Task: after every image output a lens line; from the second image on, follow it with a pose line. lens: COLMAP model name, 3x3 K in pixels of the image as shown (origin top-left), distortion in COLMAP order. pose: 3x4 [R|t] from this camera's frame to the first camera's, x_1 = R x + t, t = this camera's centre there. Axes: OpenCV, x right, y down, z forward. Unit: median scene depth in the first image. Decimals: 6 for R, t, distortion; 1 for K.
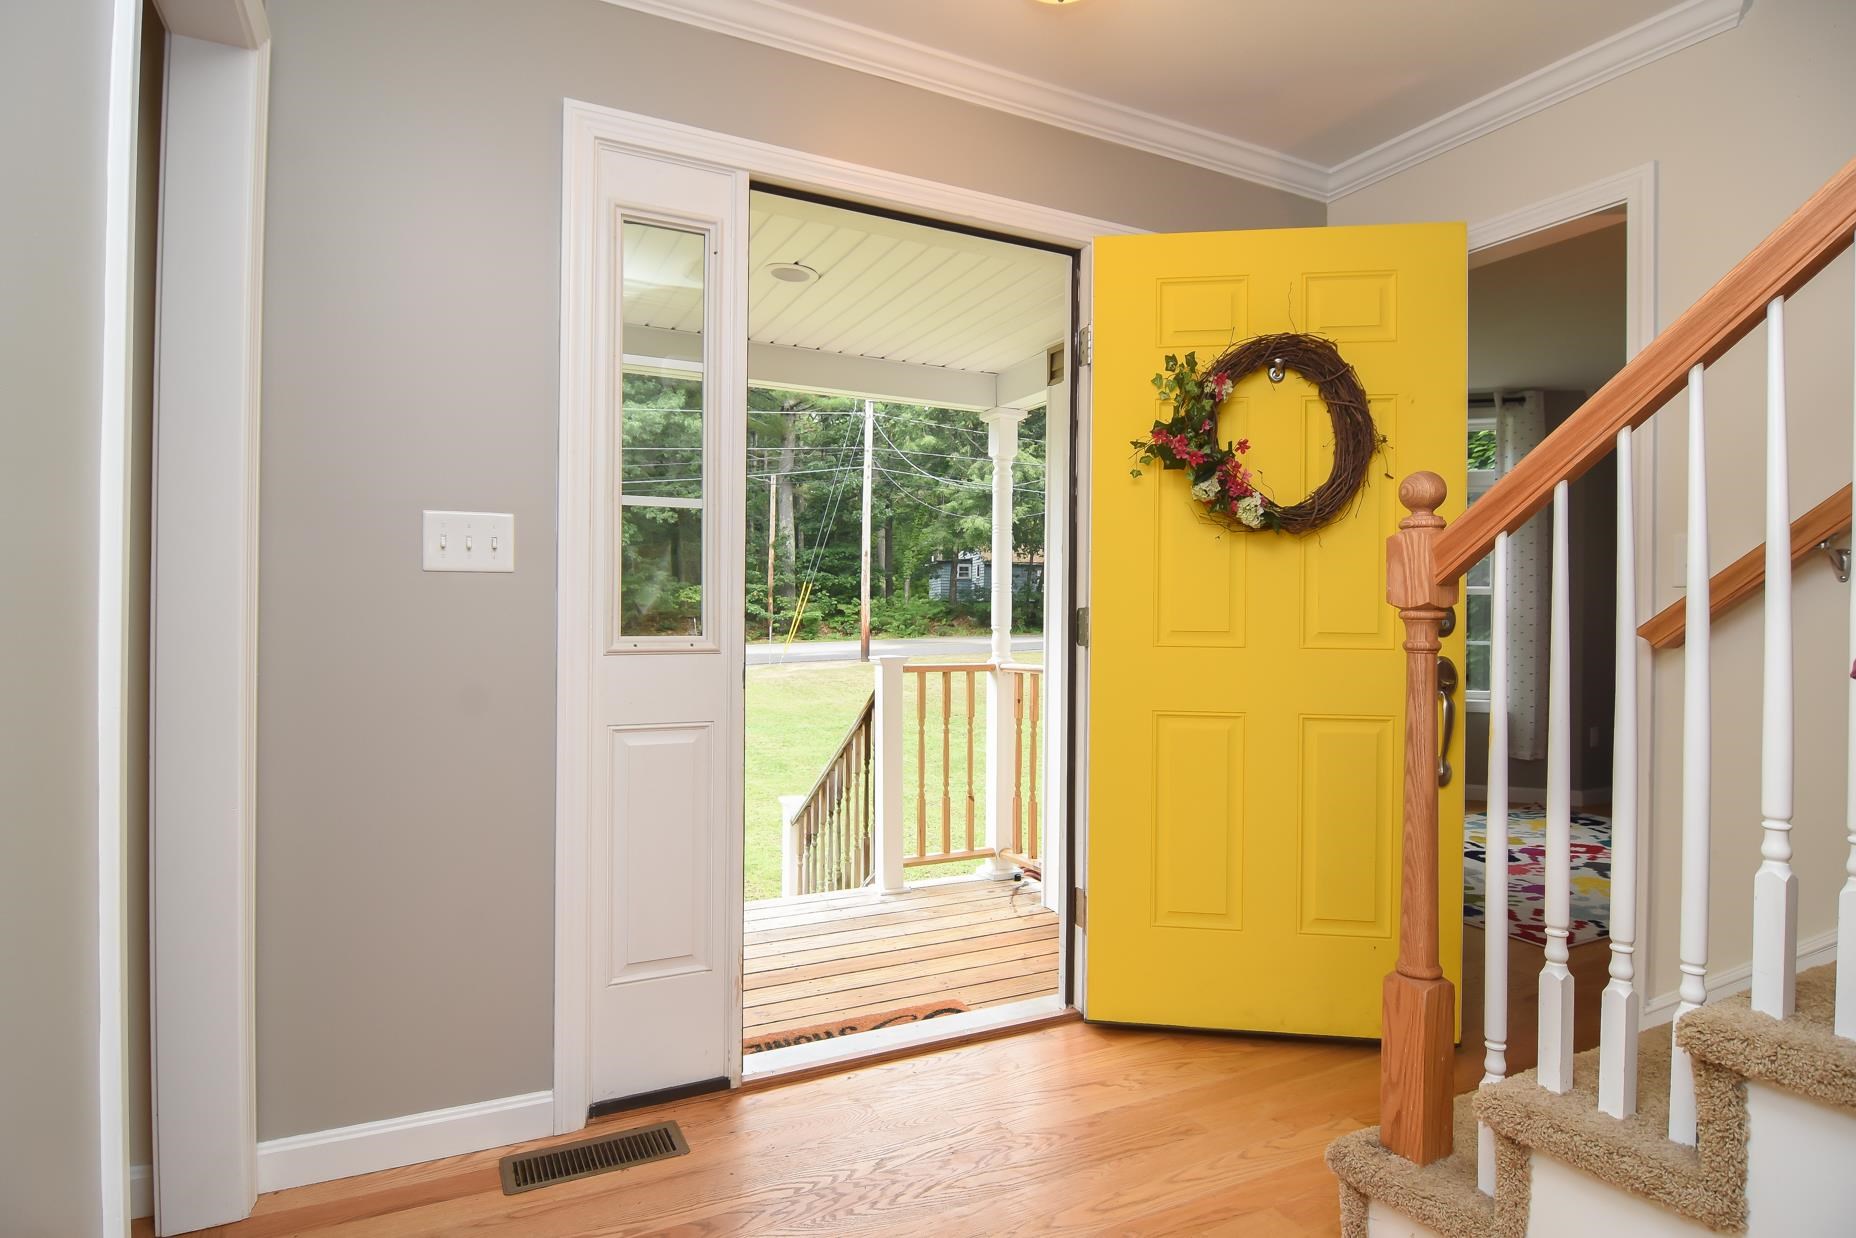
lens RADIAL K [[1001.2, 0, 928.0], [0, 1001.2, 619.0], [0, 0, 1]] dist [-0.002094, -0.000643]
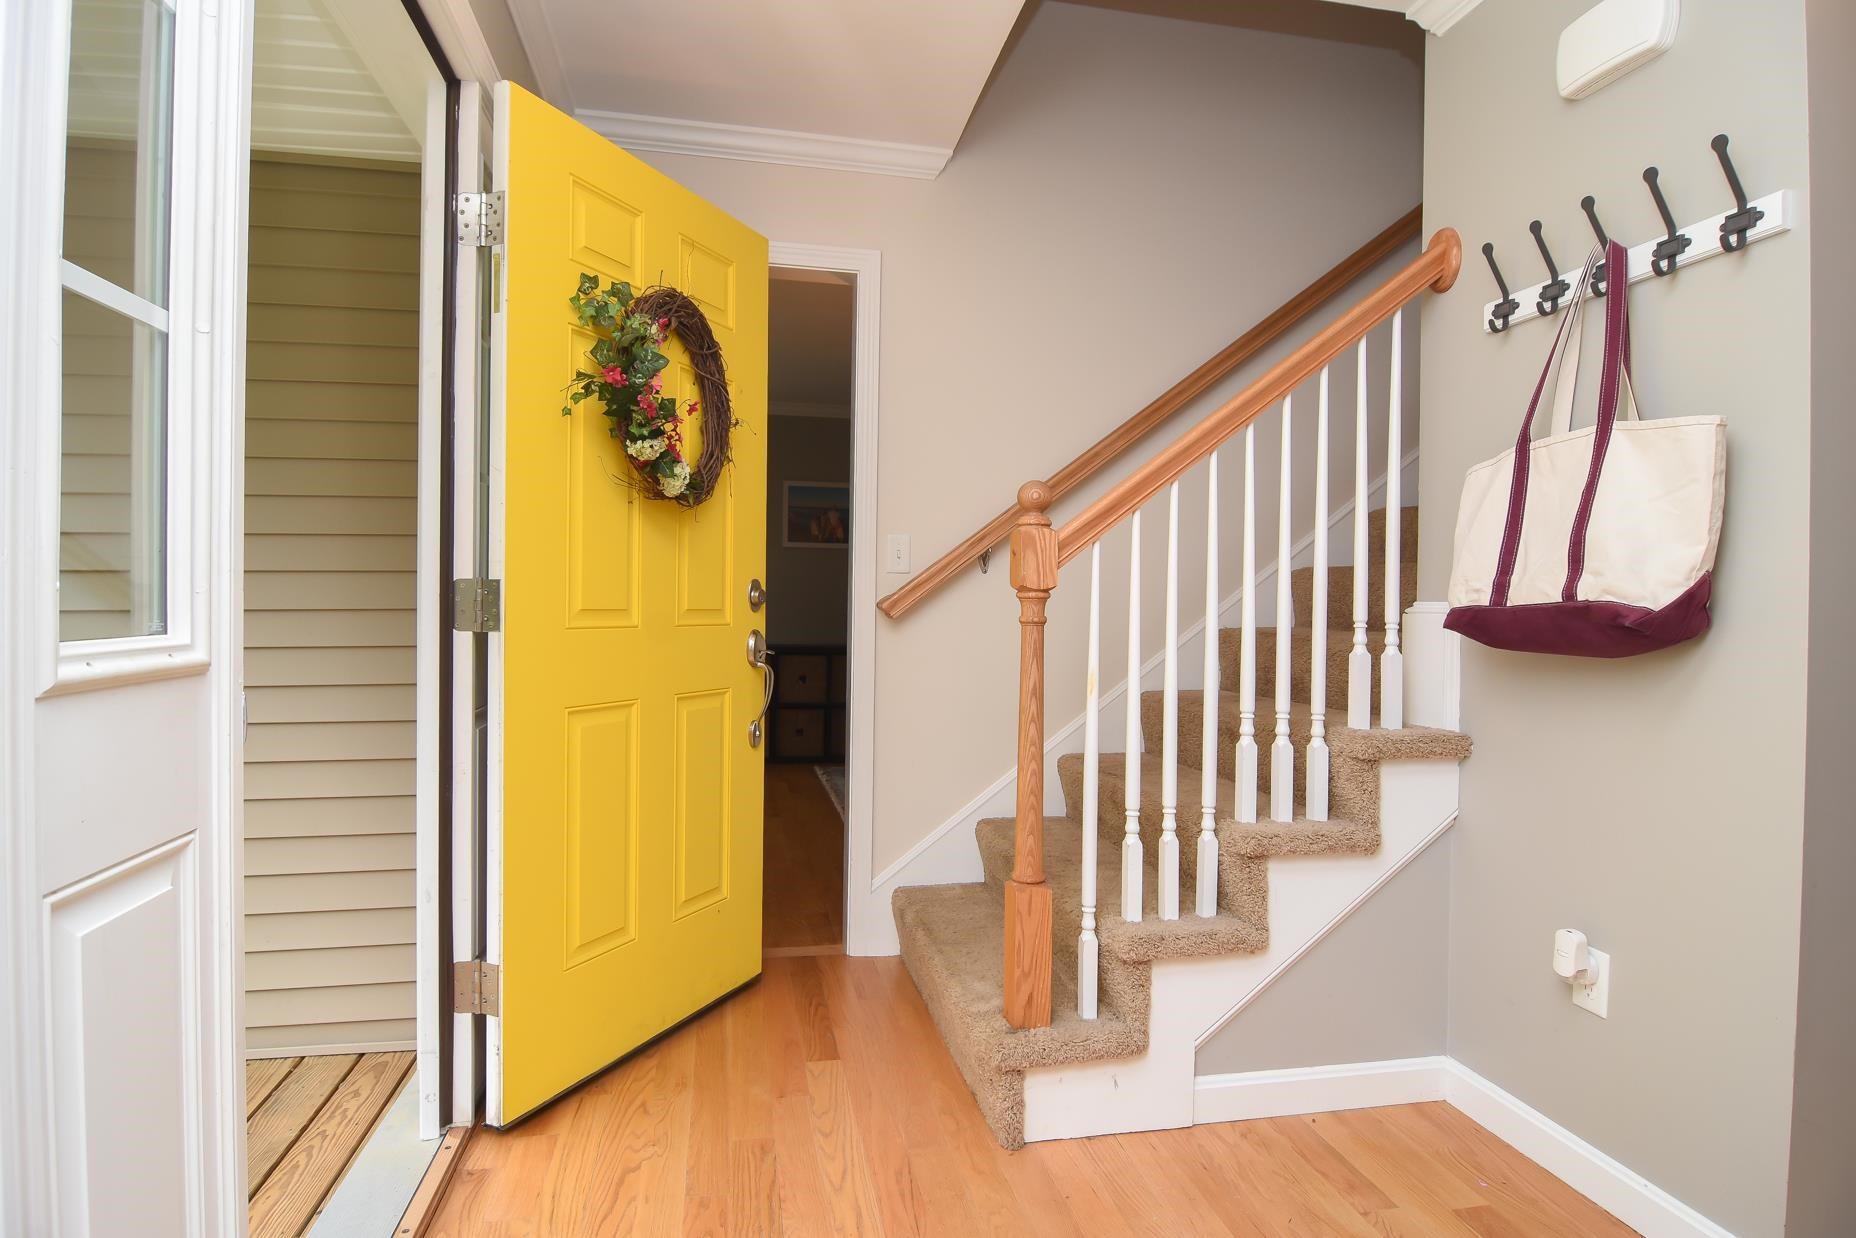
lens RADIAL K [[1001.2, 0, 928.0], [0, 1001.2, 619.0], [0, 0, 1]] dist [-0.002094, -0.000643]
pose [[0.276463, -0.021645, 0.960781, -0.537531], [-0.007152, 0.999672, 0.024579, -0.002812], [-0.960998, -0.013667, 0.276217, 0.560964]]
